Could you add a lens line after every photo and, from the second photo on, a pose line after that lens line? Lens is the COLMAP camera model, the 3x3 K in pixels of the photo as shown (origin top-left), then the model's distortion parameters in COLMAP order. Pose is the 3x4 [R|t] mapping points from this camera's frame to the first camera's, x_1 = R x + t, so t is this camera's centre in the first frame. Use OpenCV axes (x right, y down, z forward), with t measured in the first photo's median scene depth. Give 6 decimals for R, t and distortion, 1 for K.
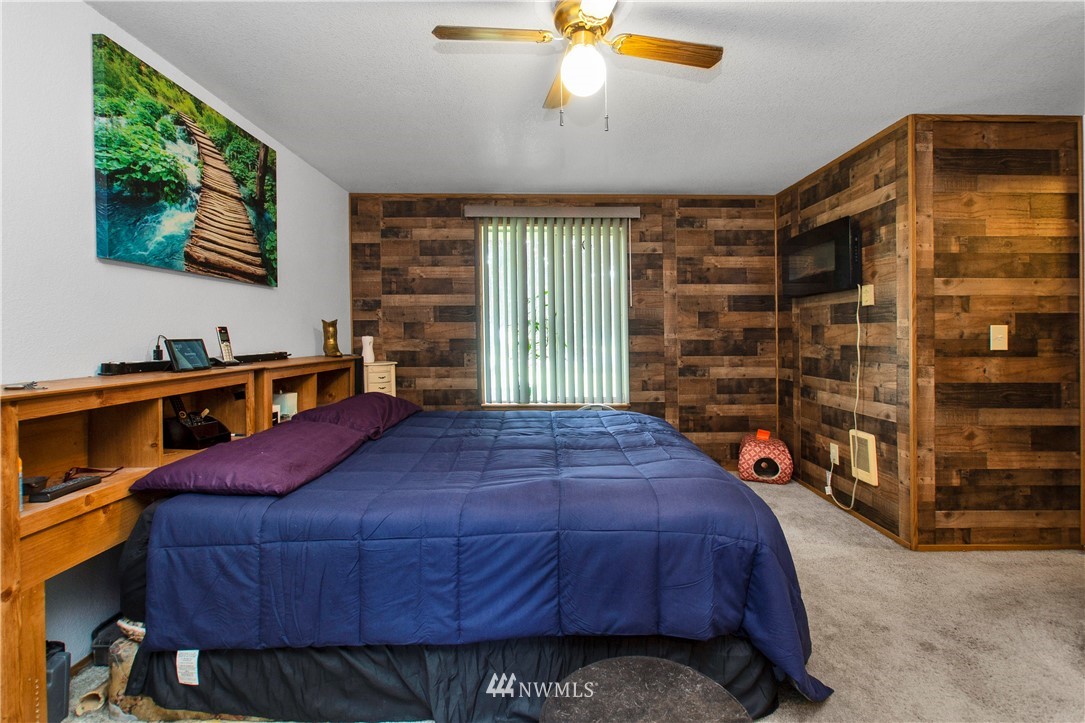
lens RADIAL K [[512.5, 0, 542.9], [0, 512.5, 337.4], [0, 0, 1]] dist [0.001345, 0.000530]
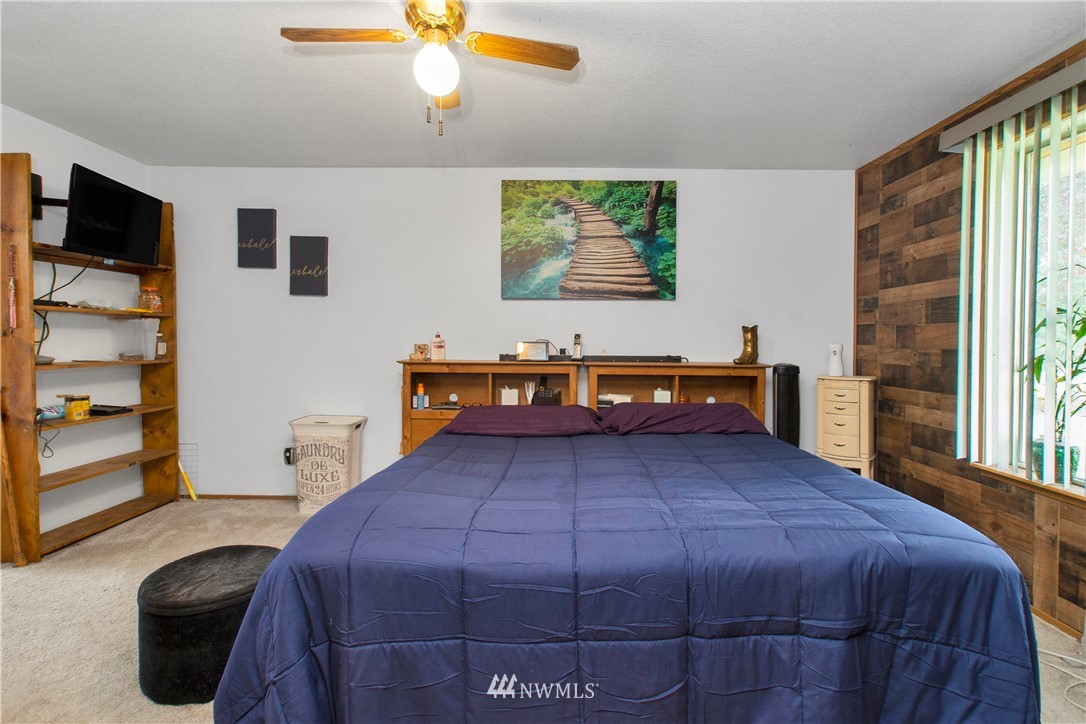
lens RADIAL K [[519.4, 0, 543.0], [0, 519.4, 362.0], [0, 0, 1]] dist [-0.002007, 0.000032]
pose [[-0.007691, 0.042457, -0.999069, 0.817697], [-0.015584, 0.998972, 0.042573, -0.002239], [0.999849, 0.015897, -0.007022, 0.885920]]
